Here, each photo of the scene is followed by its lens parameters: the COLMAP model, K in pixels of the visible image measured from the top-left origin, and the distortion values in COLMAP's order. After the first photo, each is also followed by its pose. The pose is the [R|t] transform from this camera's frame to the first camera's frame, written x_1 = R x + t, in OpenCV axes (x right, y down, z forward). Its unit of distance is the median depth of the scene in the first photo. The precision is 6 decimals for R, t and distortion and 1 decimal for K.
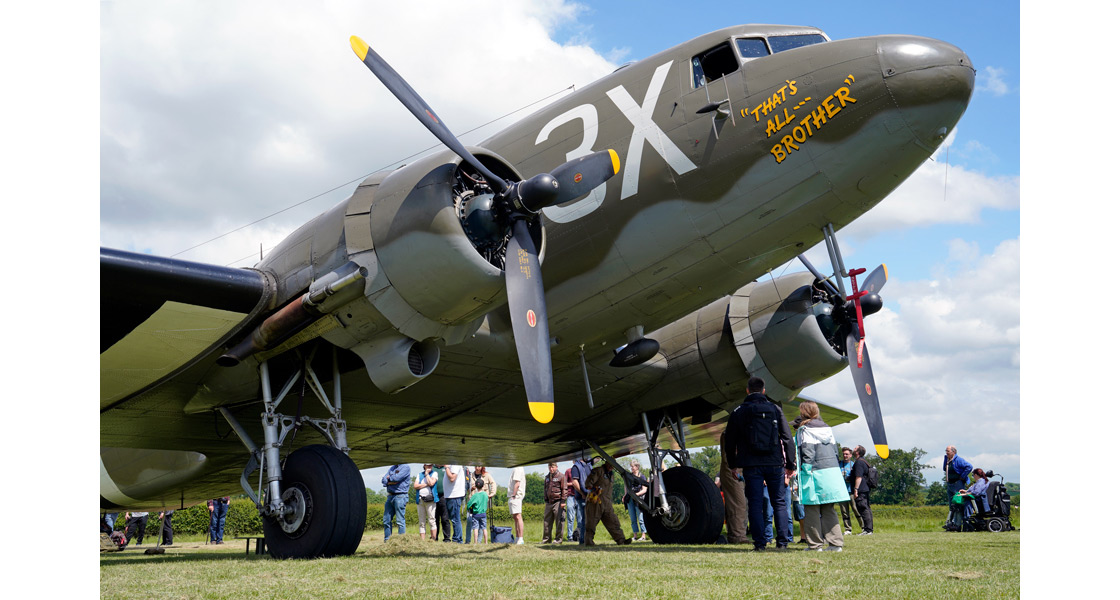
lens RADIAL K [[1086.6, 0, 560.0], [0, 1086.6, 300.0], [0, 0, 1]] dist [0.094782, 0.003316]
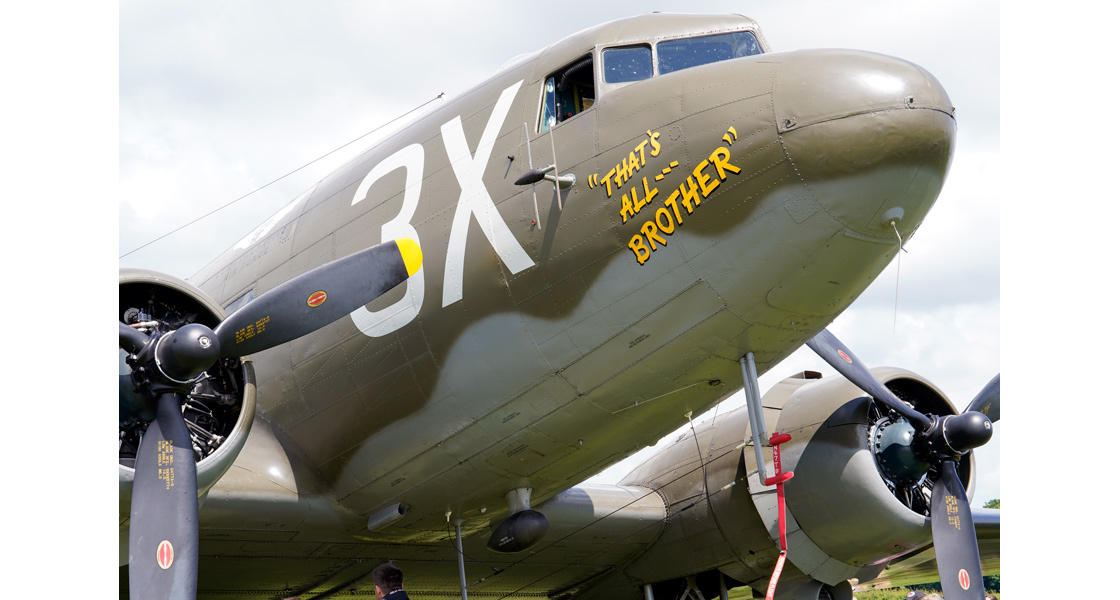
lens RADIAL K [[1792.6, 0, 560.0], [0, 1792.6, 300.0], [0, 0, 1]] dist [0.279367, 0.017690]
pose [[0.973407, -0.013133, -0.228704, 0.386749], [0.023753, 0.998760, 0.043743, -0.150593], [0.227846, -0.048012, 0.972513, 0.004783]]
